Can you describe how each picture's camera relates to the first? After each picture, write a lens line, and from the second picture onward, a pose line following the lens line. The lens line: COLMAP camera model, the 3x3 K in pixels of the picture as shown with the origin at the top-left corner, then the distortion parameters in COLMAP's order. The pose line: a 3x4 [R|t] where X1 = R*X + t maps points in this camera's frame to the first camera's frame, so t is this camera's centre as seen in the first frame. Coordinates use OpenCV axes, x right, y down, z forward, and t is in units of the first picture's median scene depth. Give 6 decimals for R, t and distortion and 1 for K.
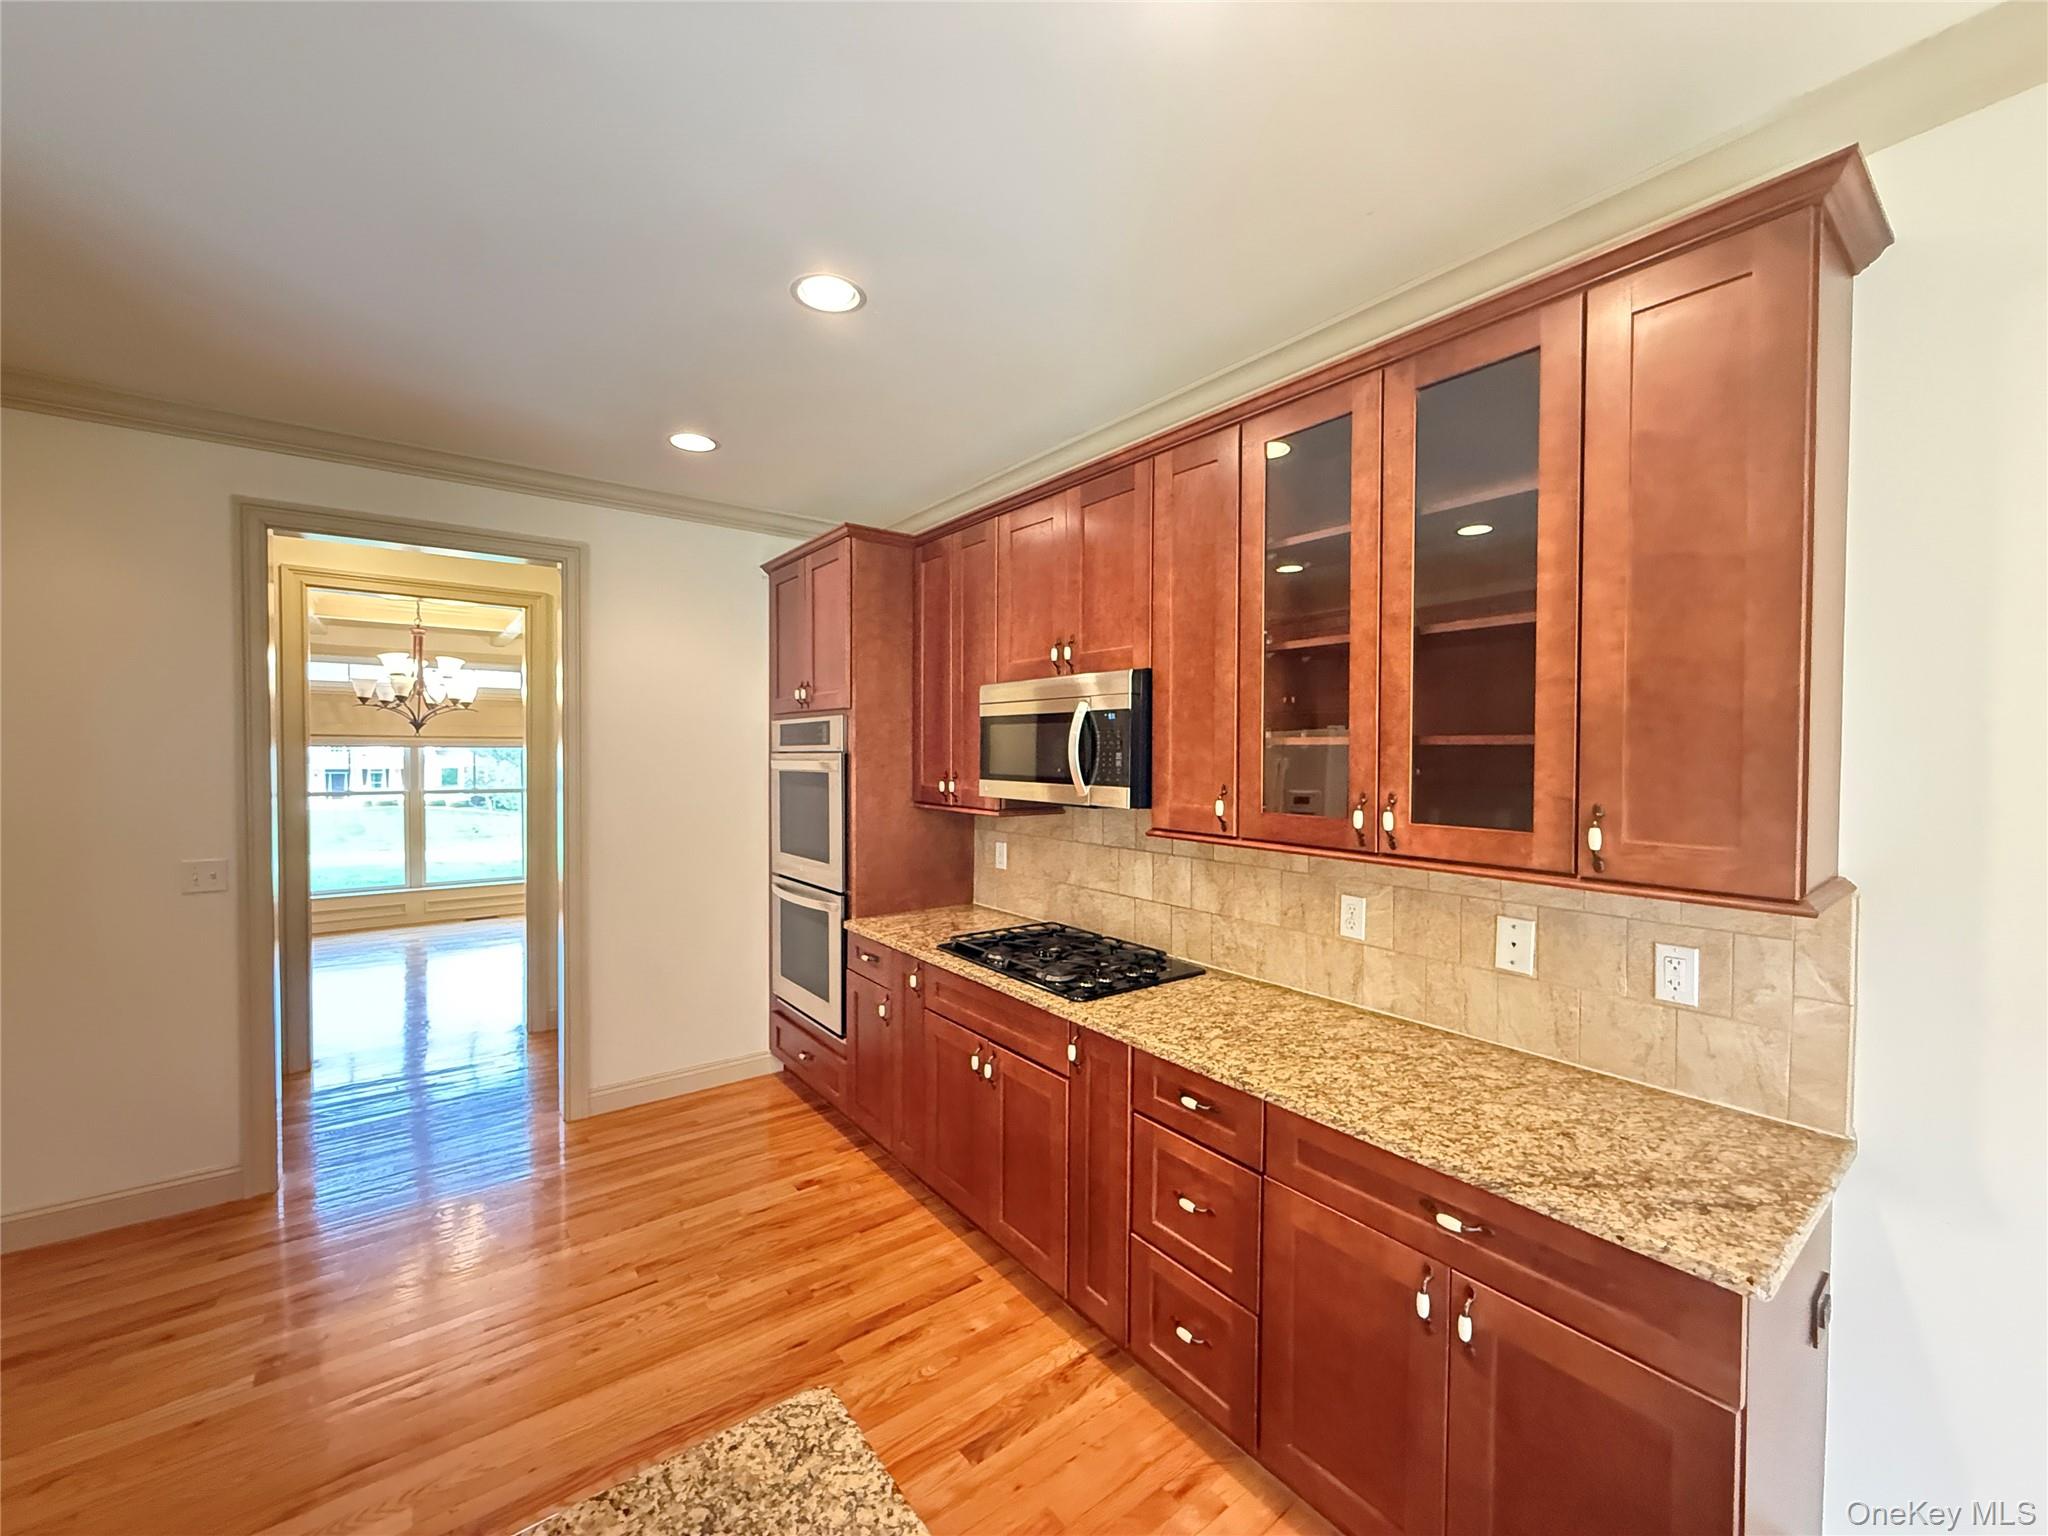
lens RADIAL K [[816.5, 0, 1017.5], [0, 816.5, 767.1], [0, 0, 1]] dist [-0.001774, 0.000501]
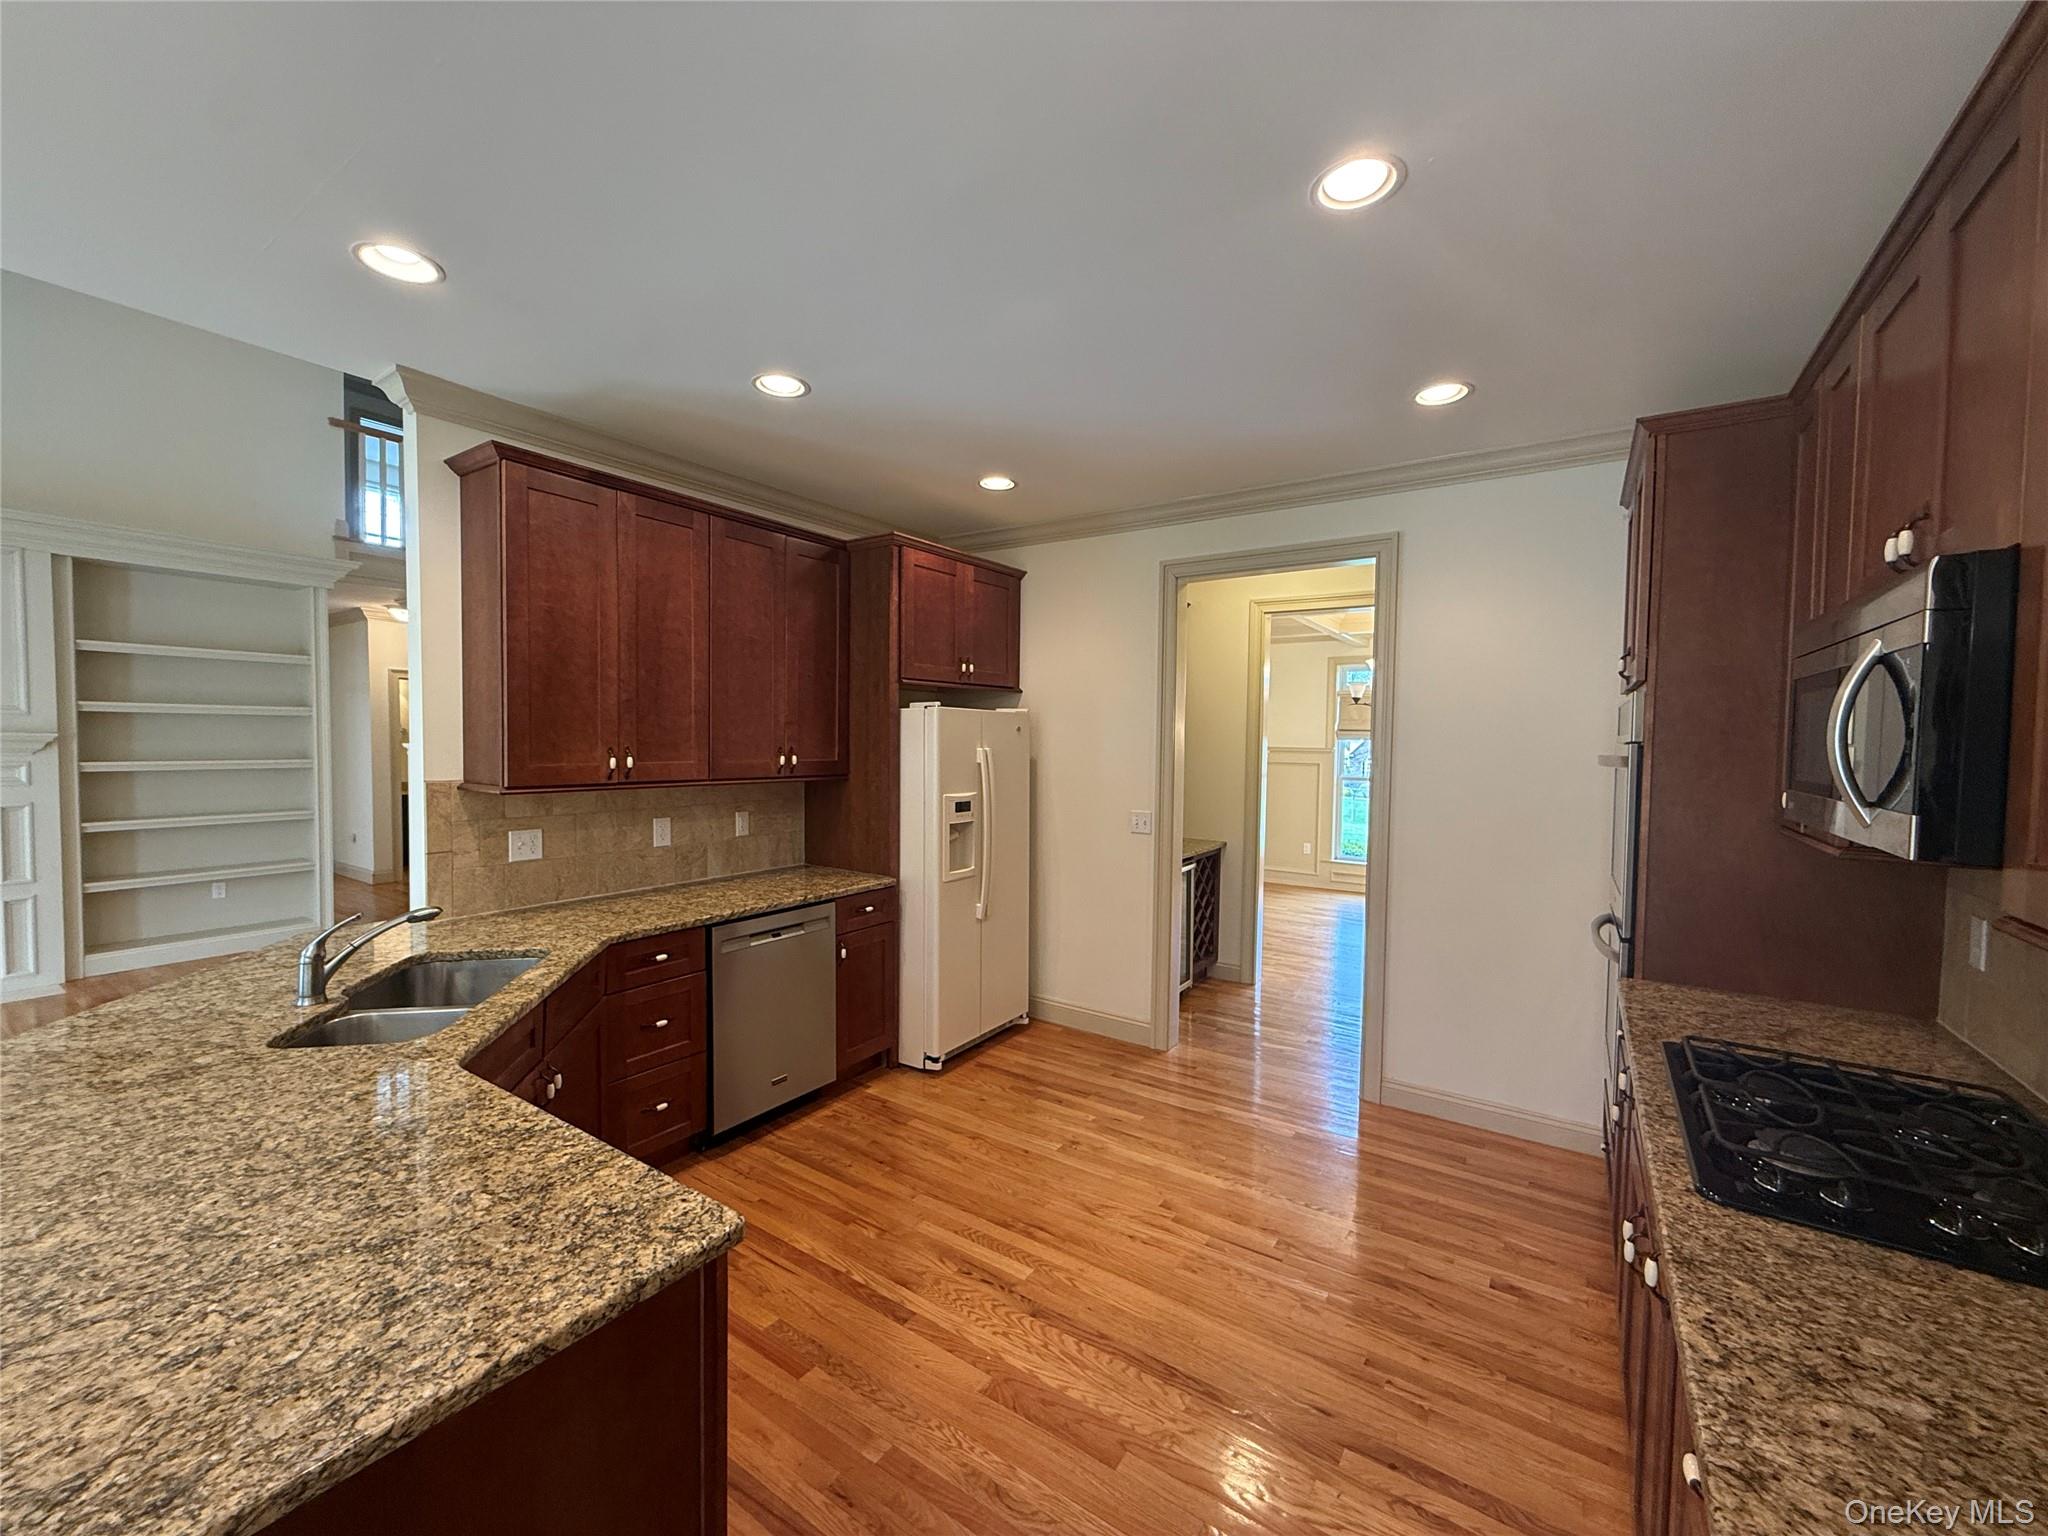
lens RADIAL K [[816.5, 0, 1018.9], [0, 816.5, 767.5], [0, 0, 1]] dist [-0.001774, 0.000501]
pose [[0.323005, 0.034502, -0.945768, 0.343577], [-0.030954, 0.999186, 0.025879, 0.001611], [0.945891, 0.020917, 0.323810, 0.309494]]
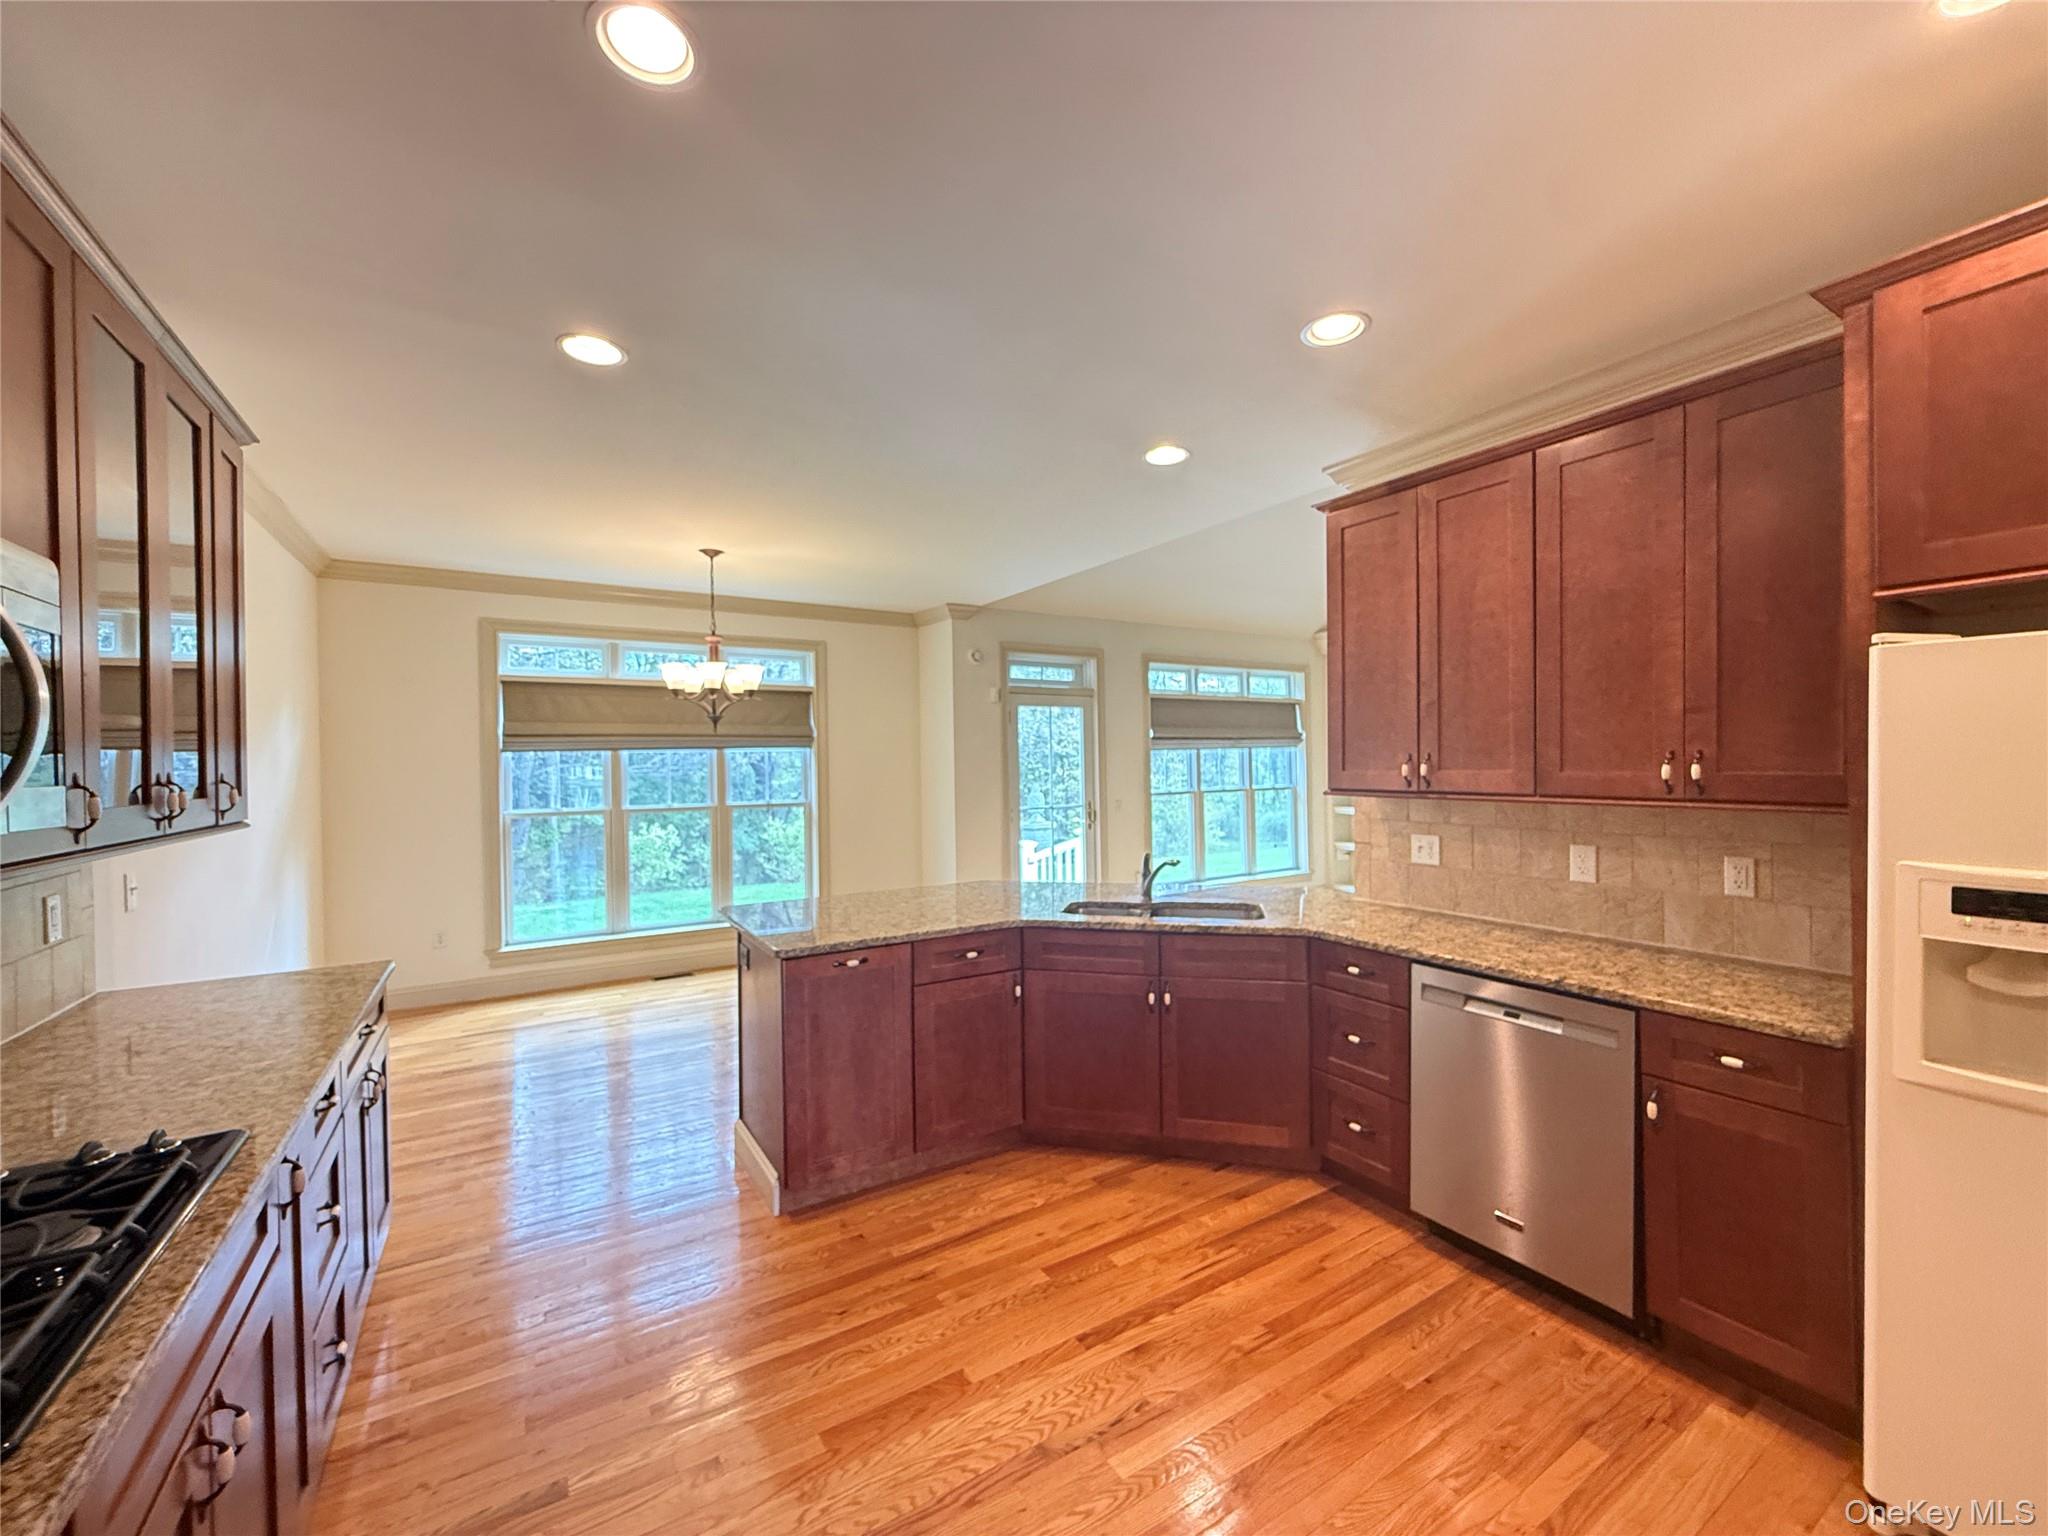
lens RADIAL K [[816.5, 0, 1014.3], [0, 816.5, 764.8], [0, 0, 1]] dist [-0.001774, 0.000501]
pose [[-0.995625, 0.005228, 0.093297, -0.437473], [0.007595, 0.999658, 0.025035, 0.003470], [-0.093134, 0.025635, -0.995324, 1.228883]]
